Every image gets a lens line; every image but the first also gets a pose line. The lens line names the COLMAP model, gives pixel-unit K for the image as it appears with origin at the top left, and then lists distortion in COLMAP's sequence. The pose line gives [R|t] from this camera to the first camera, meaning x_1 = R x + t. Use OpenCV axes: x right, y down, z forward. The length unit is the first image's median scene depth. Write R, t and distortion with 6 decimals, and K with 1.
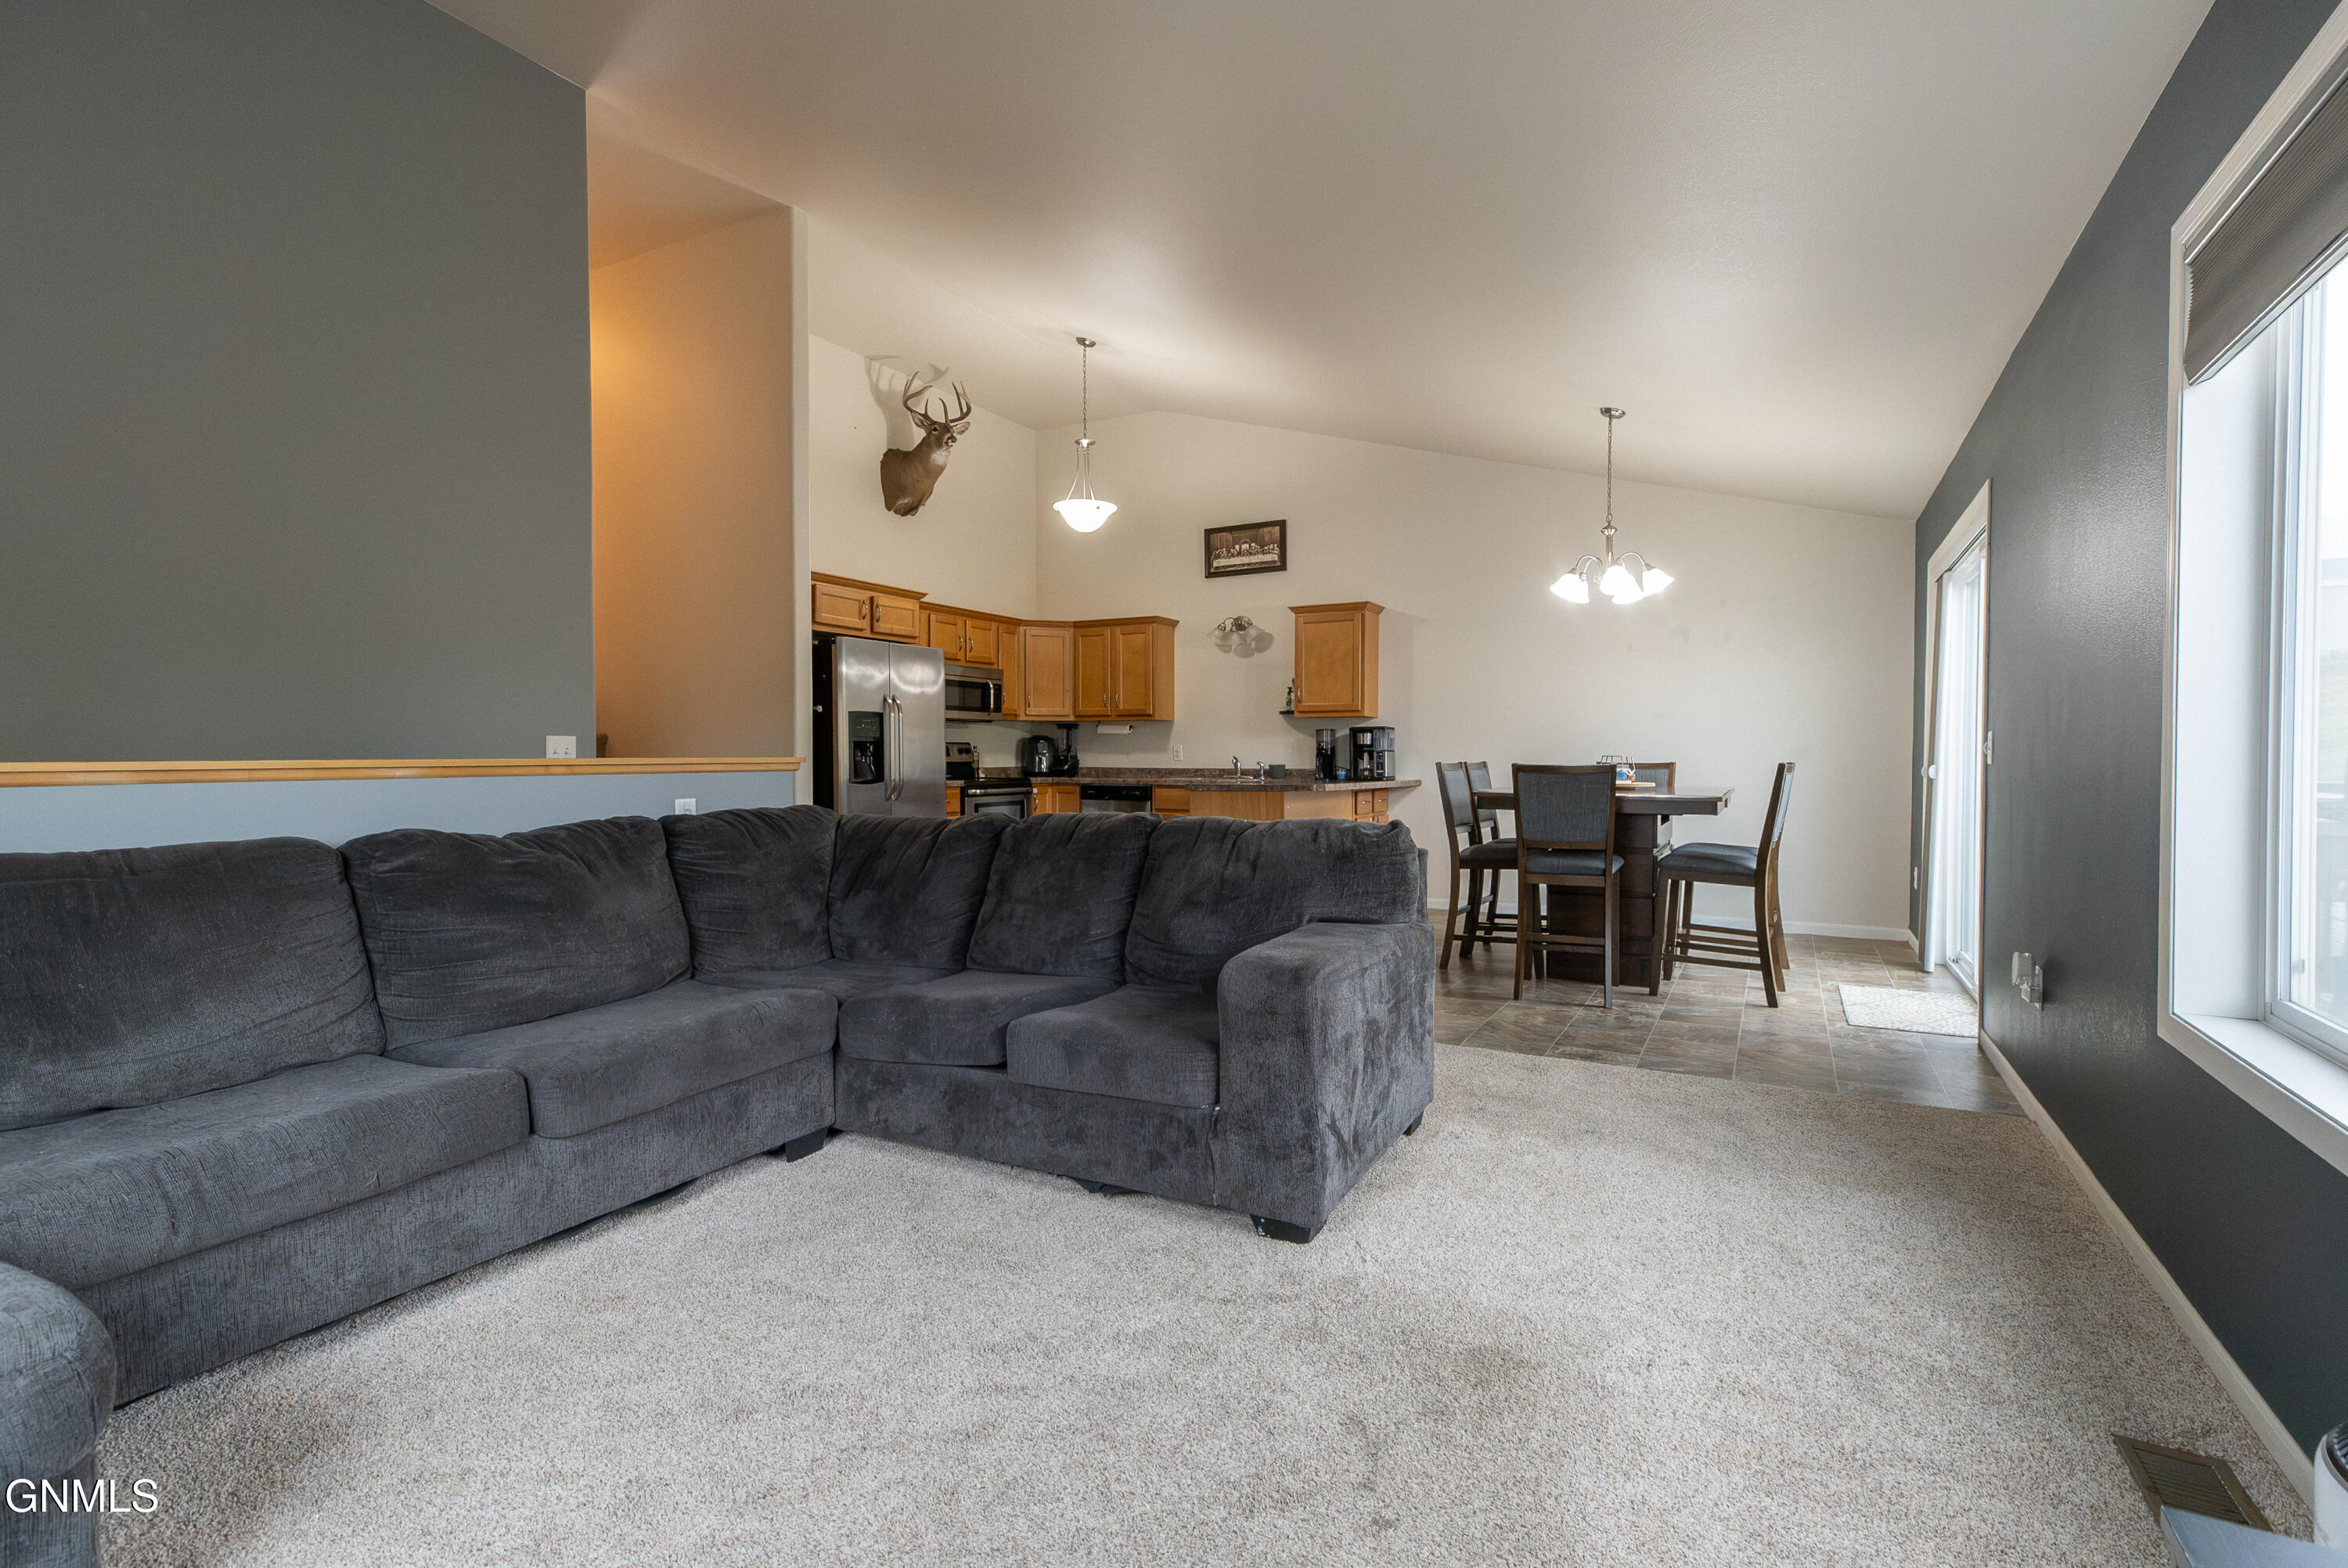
lens RADIAL K [[1088.7, 0, 1200.5], [0, 1088.7, 777.1], [0, 0, 1]] dist [0.009716, 0.000178]
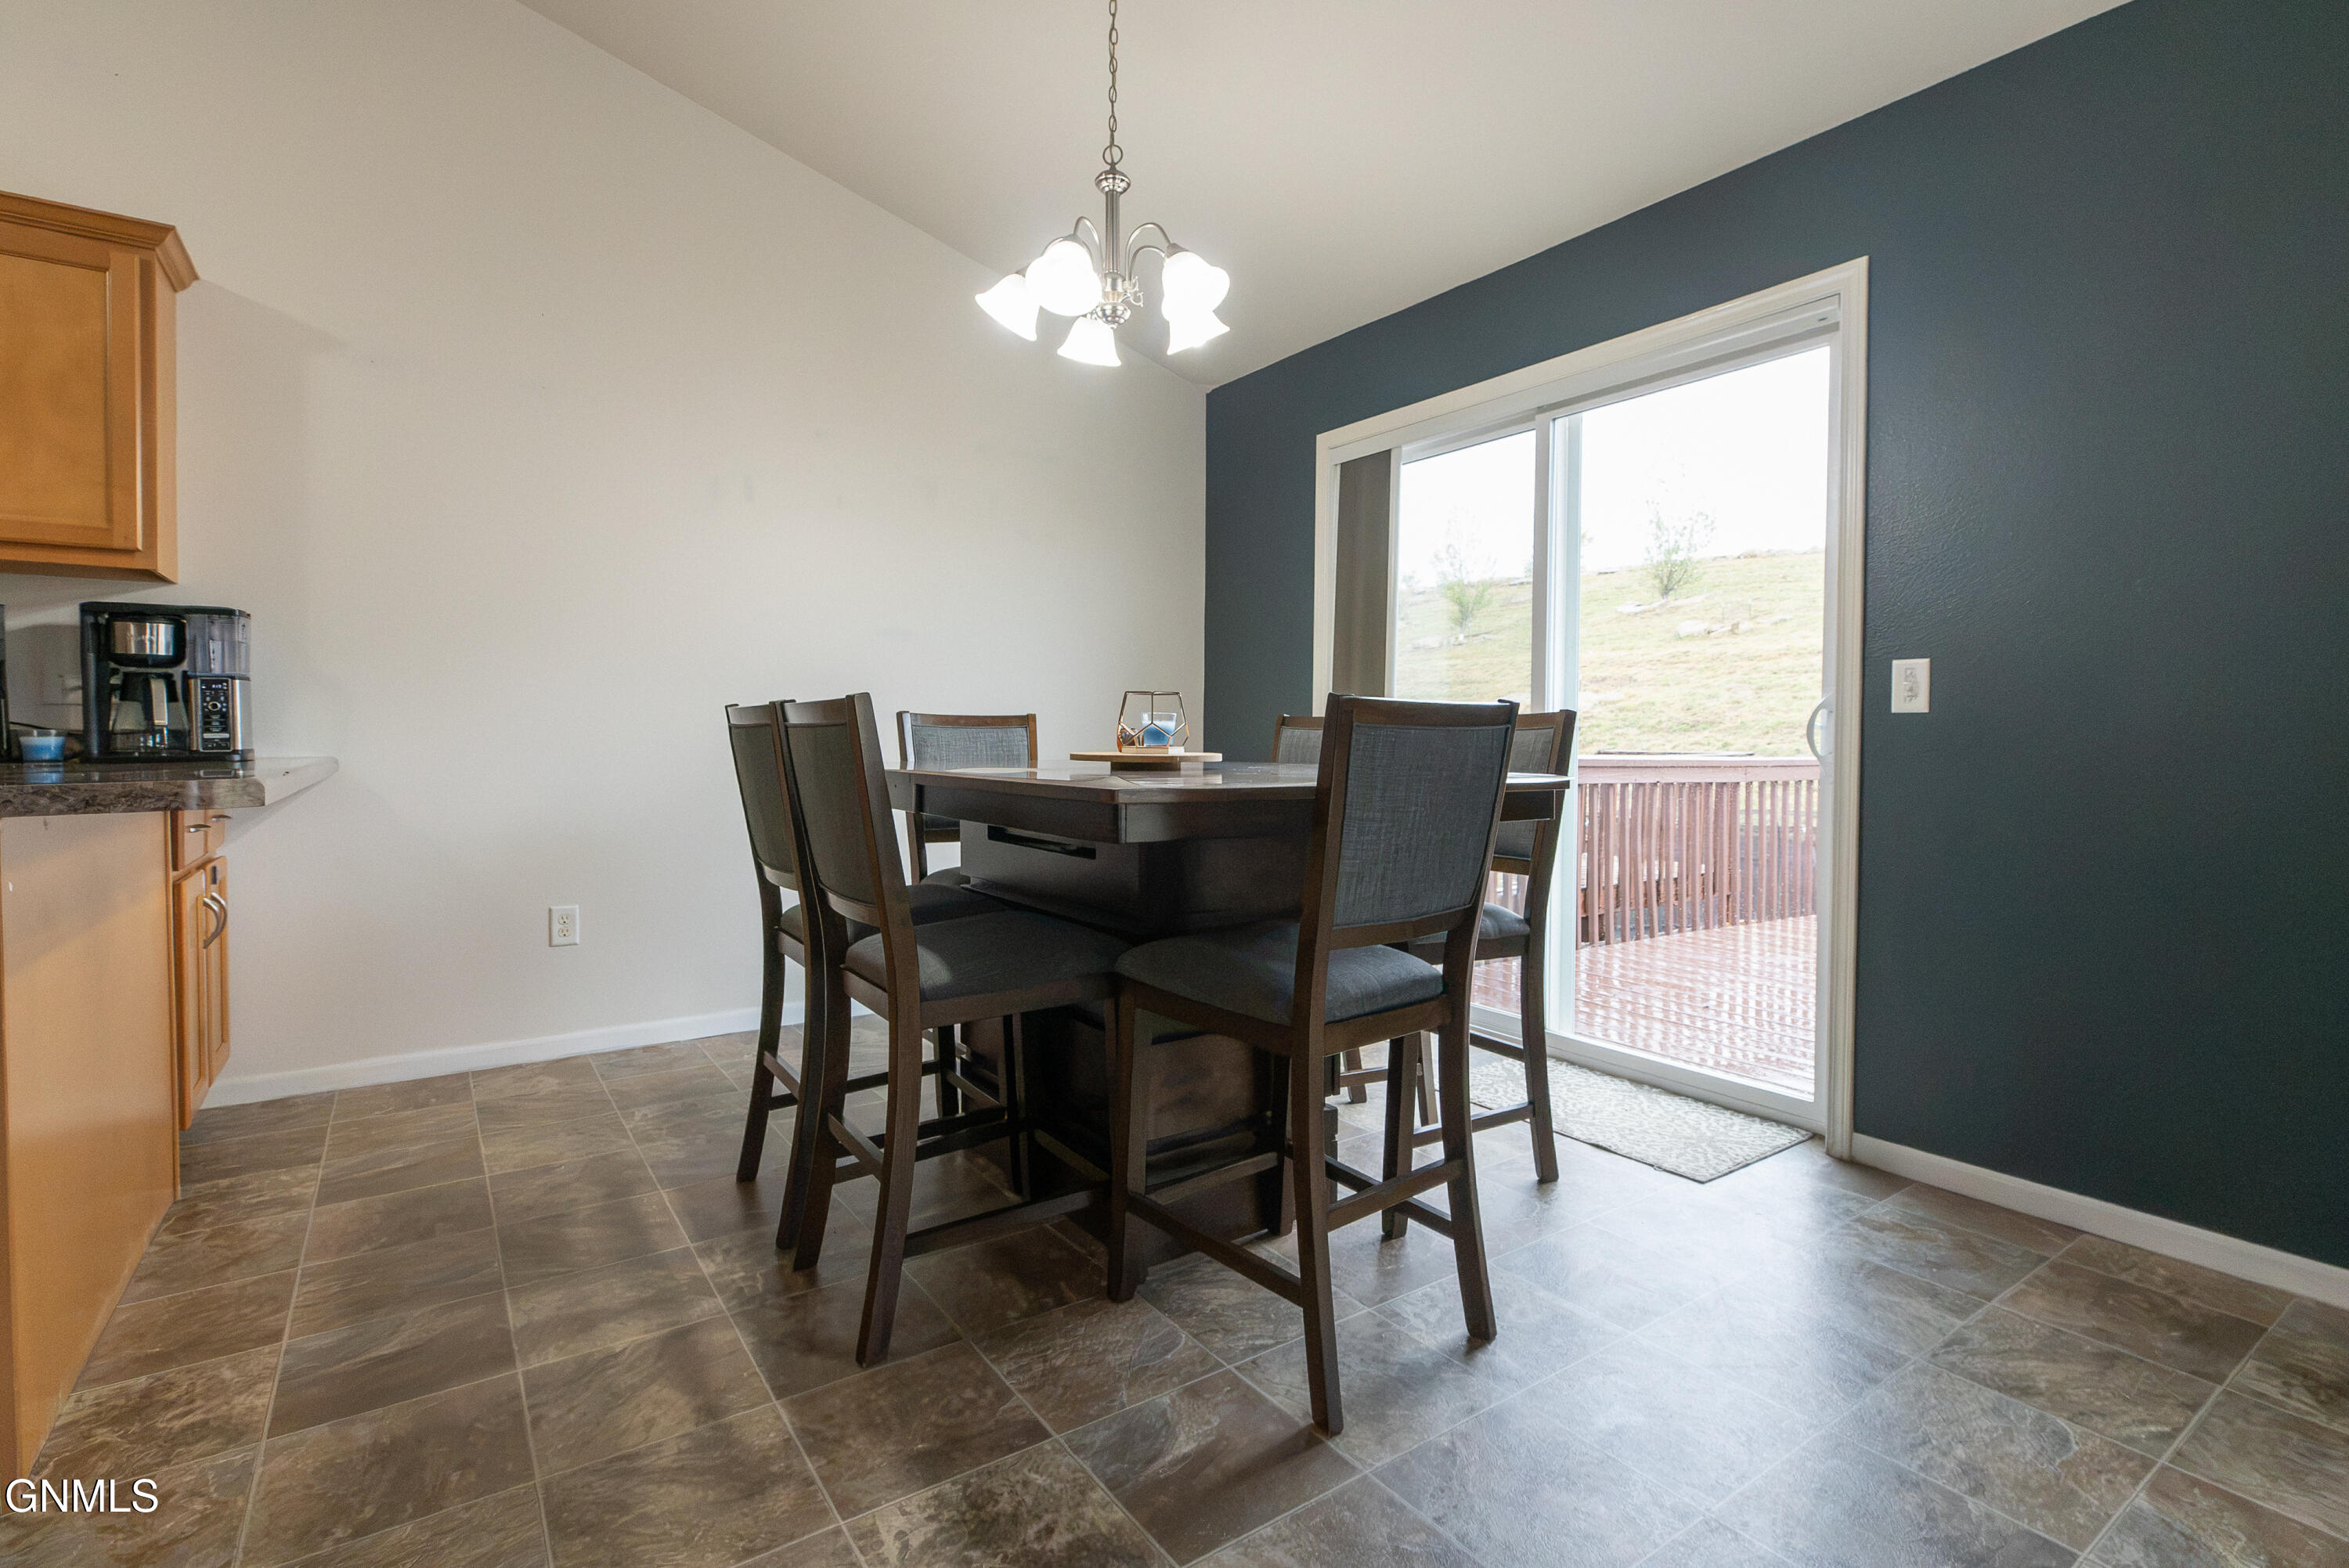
lens RADIAL K [[1108.4, 0, 1191.1], [0, 1108.4, 760.4], [0, 0, 1]] dist [-0.001616, 0.001231]
pose [[0.453526, -0.020540, 0.891006, -0.009525], [0.011754, 0.999785, 0.017065, 0.000260], [-0.891166, 0.002734, 0.453670, 0.554575]]
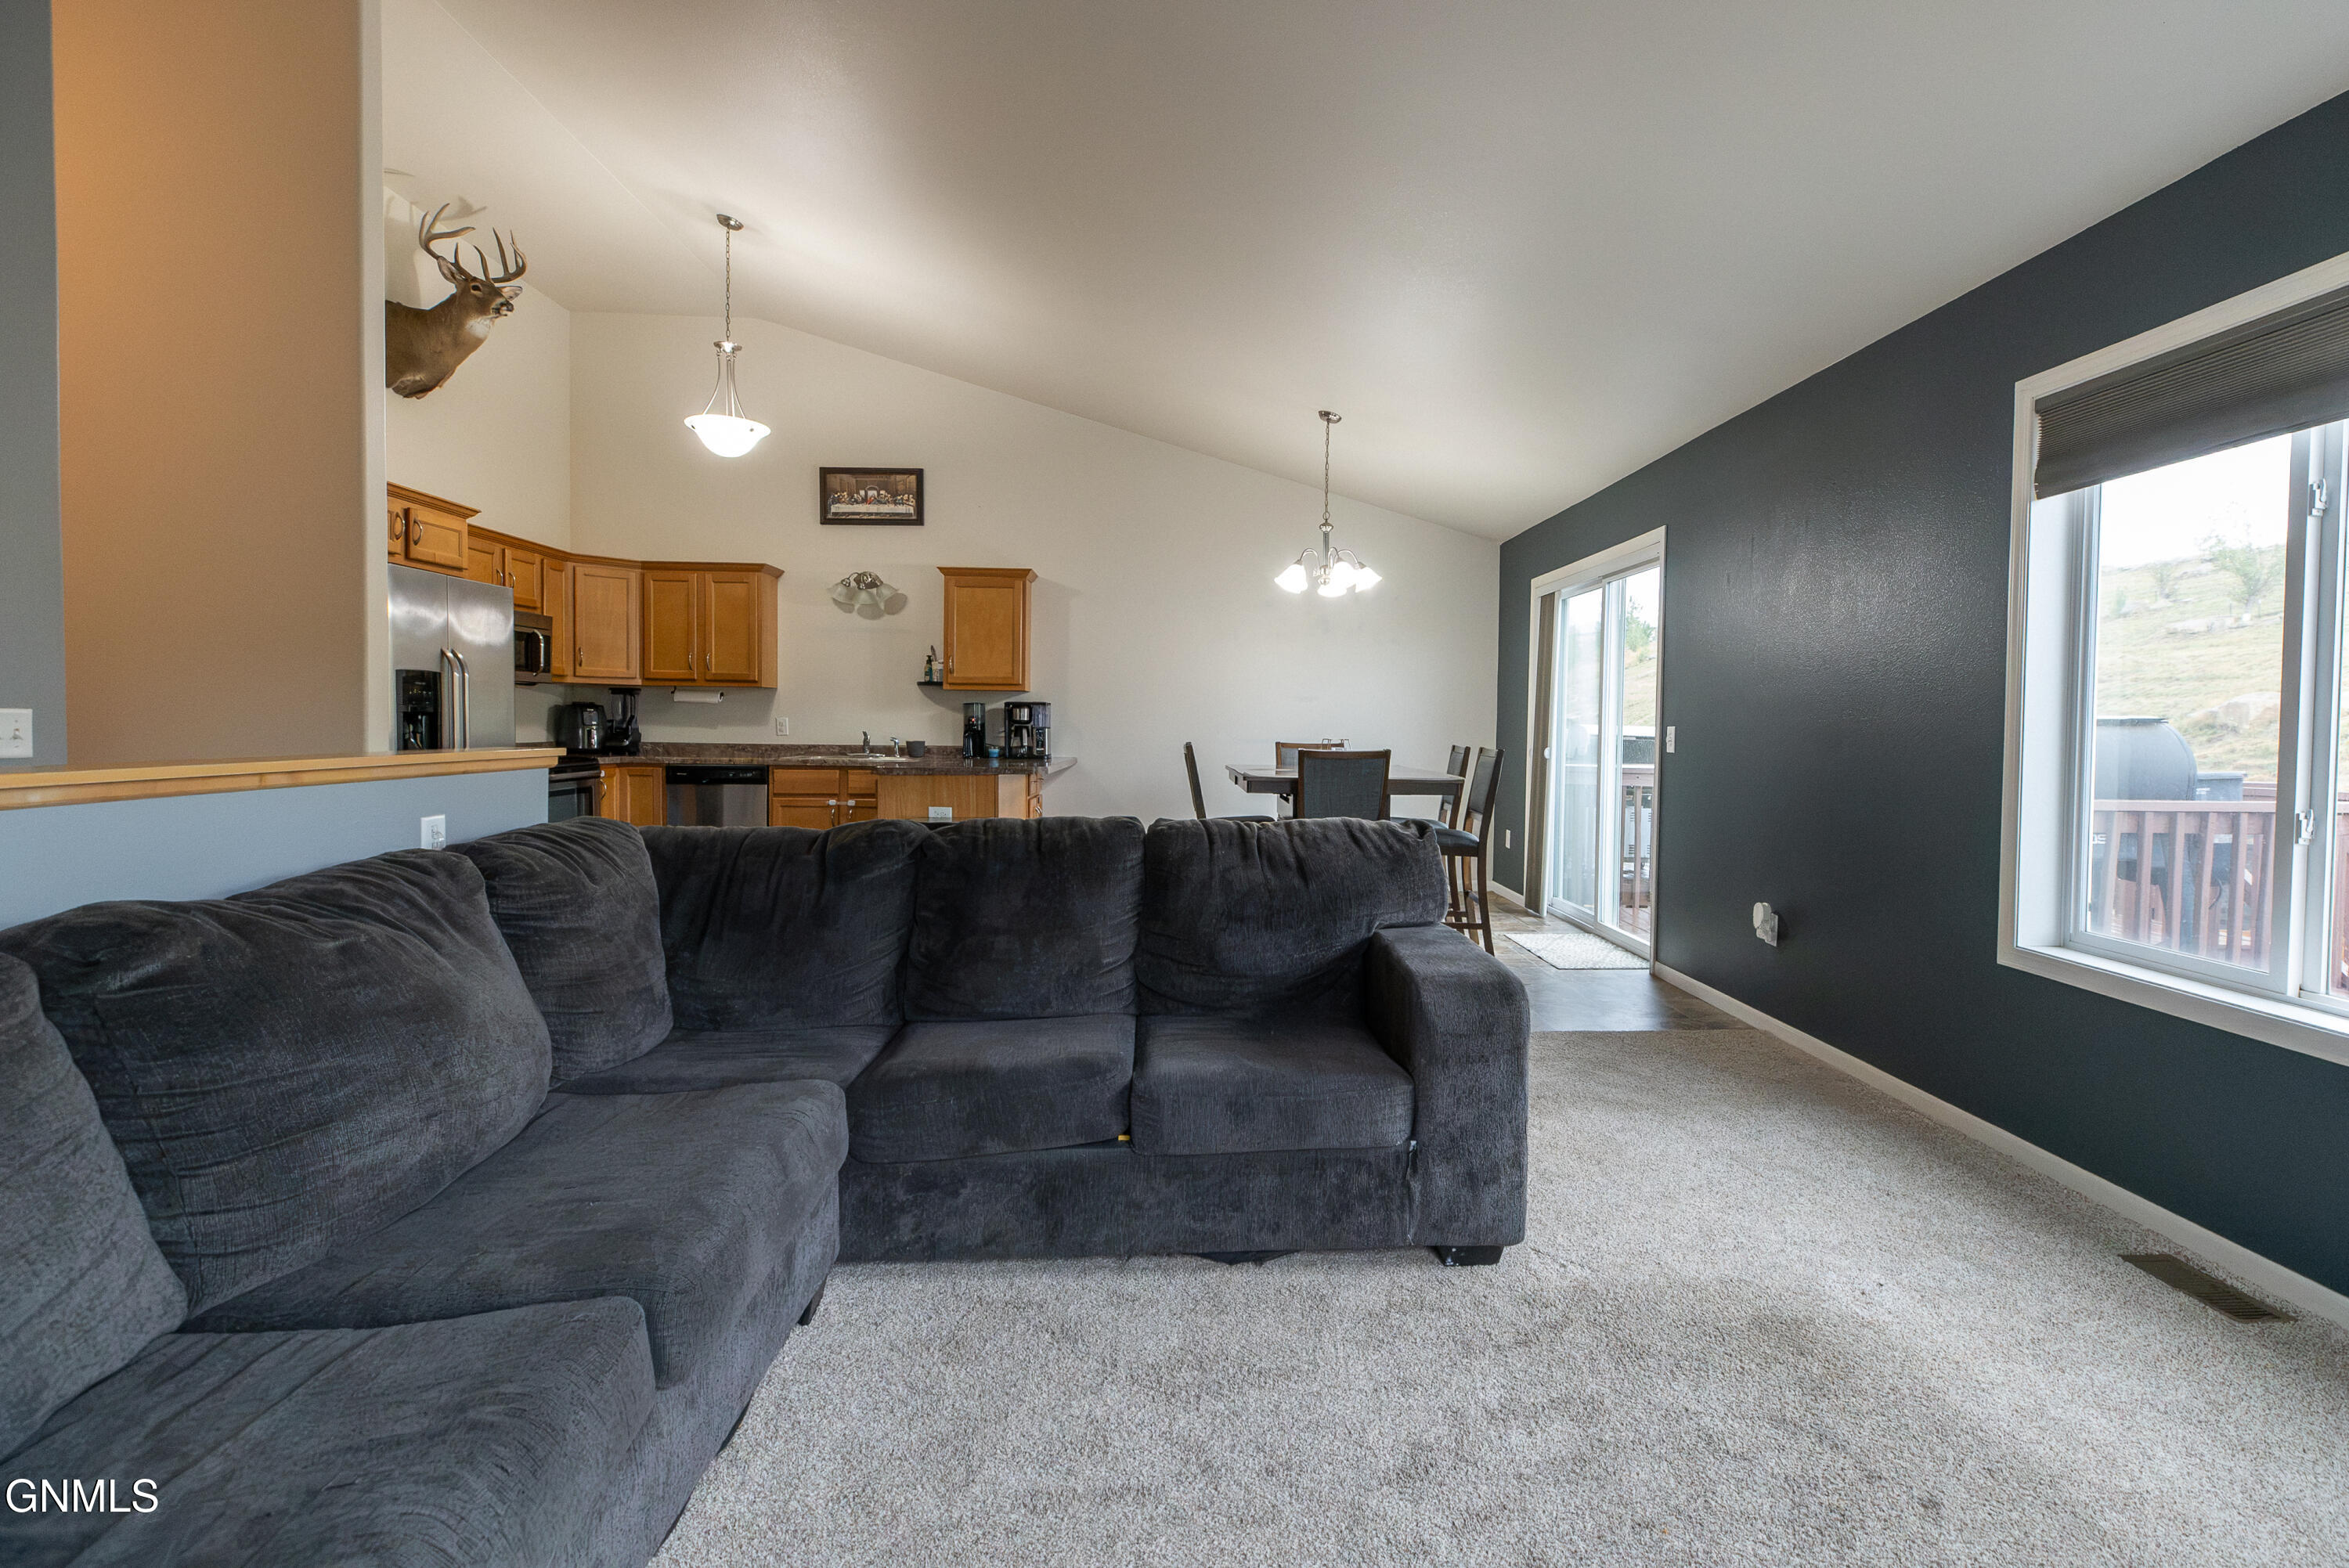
lens RADIAL K [[1108.3, 0, 1231.2], [0, 1108.3, 756.5], [0, 0, 1]] dist [-0.001428, -0.000026]
pose [[0.854095, -0.005841, 0.520085, -0.192879], [-0.001263, 0.999911, 0.013302, -0.011968], [-0.520116, -0.012018, 0.854011, 0.087831]]
